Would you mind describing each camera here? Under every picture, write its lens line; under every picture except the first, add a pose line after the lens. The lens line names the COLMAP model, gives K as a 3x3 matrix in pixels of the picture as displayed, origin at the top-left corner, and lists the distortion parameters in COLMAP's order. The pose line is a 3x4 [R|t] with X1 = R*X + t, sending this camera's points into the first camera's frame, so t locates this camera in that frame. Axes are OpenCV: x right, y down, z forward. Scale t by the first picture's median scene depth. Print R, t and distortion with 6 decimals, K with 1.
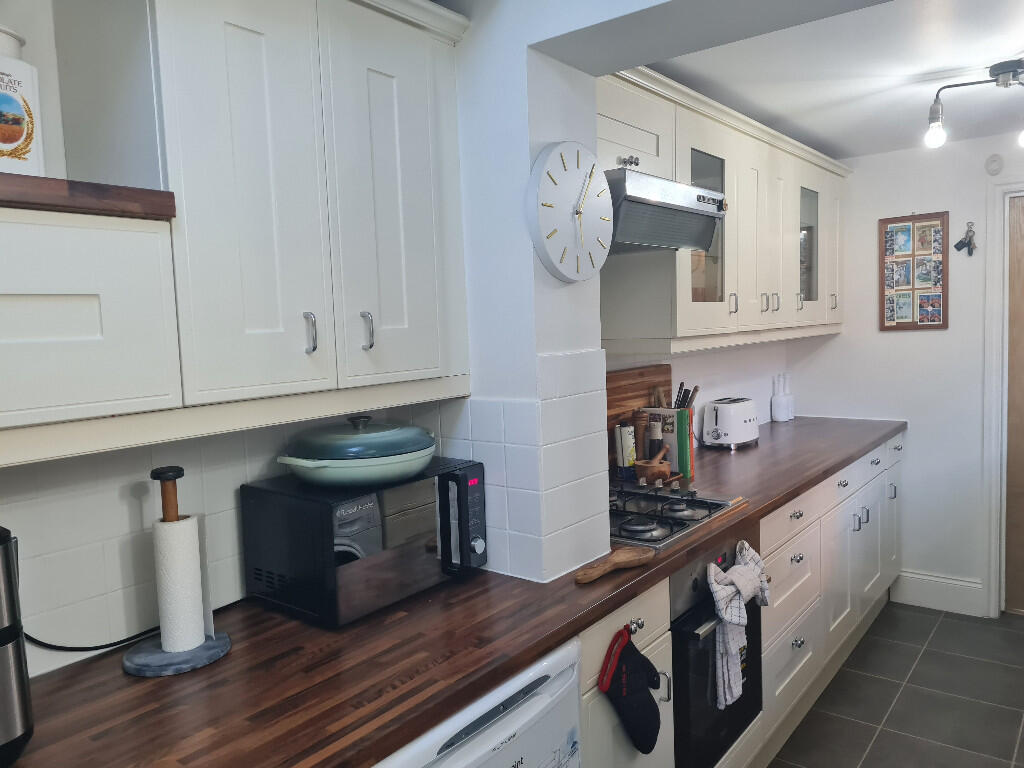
lens RADIAL K [[767.5, 0, 512.5], [0, 767.5, 384.5], [0, 0, 1]] dist [0.029619, -0.001108]
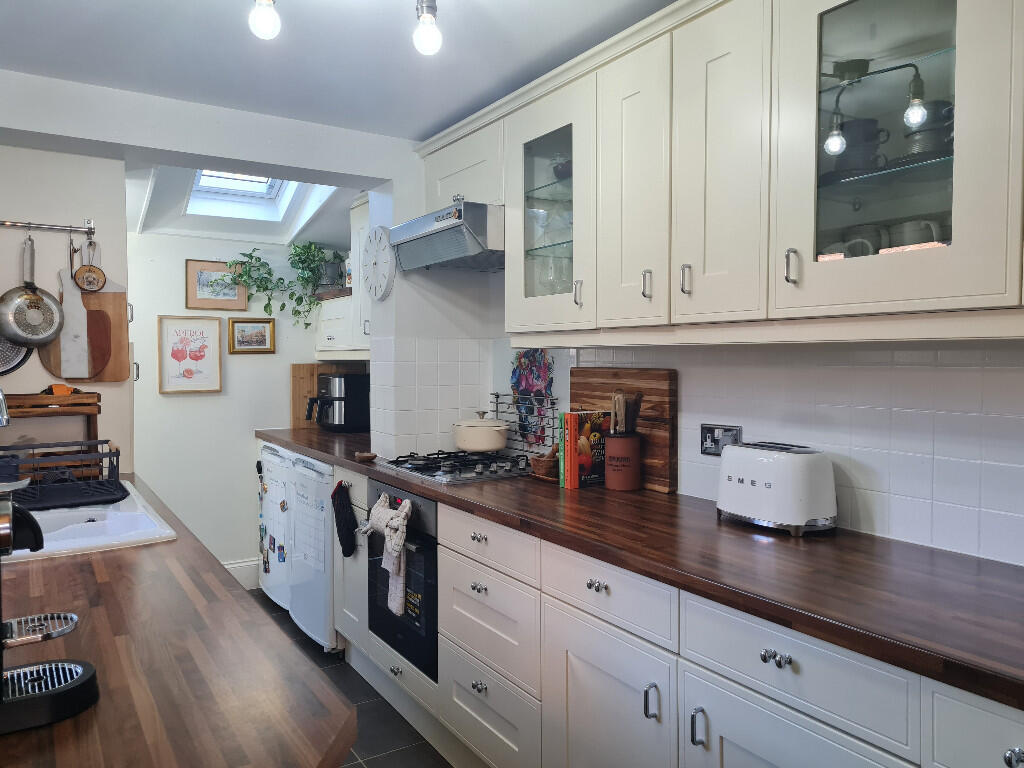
lens RADIAL K [[767.5, 0, 513.9], [0, 767.5, 383.3], [0, 0, 1]] dist [0.029619, -0.001108]
pose [[-0.348139, 0.069743, -0.934845, 1.075830], [-0.061994, 0.993333, 0.097193, -0.085732], [0.935391, 0.091791, -0.341494, 1.225857]]
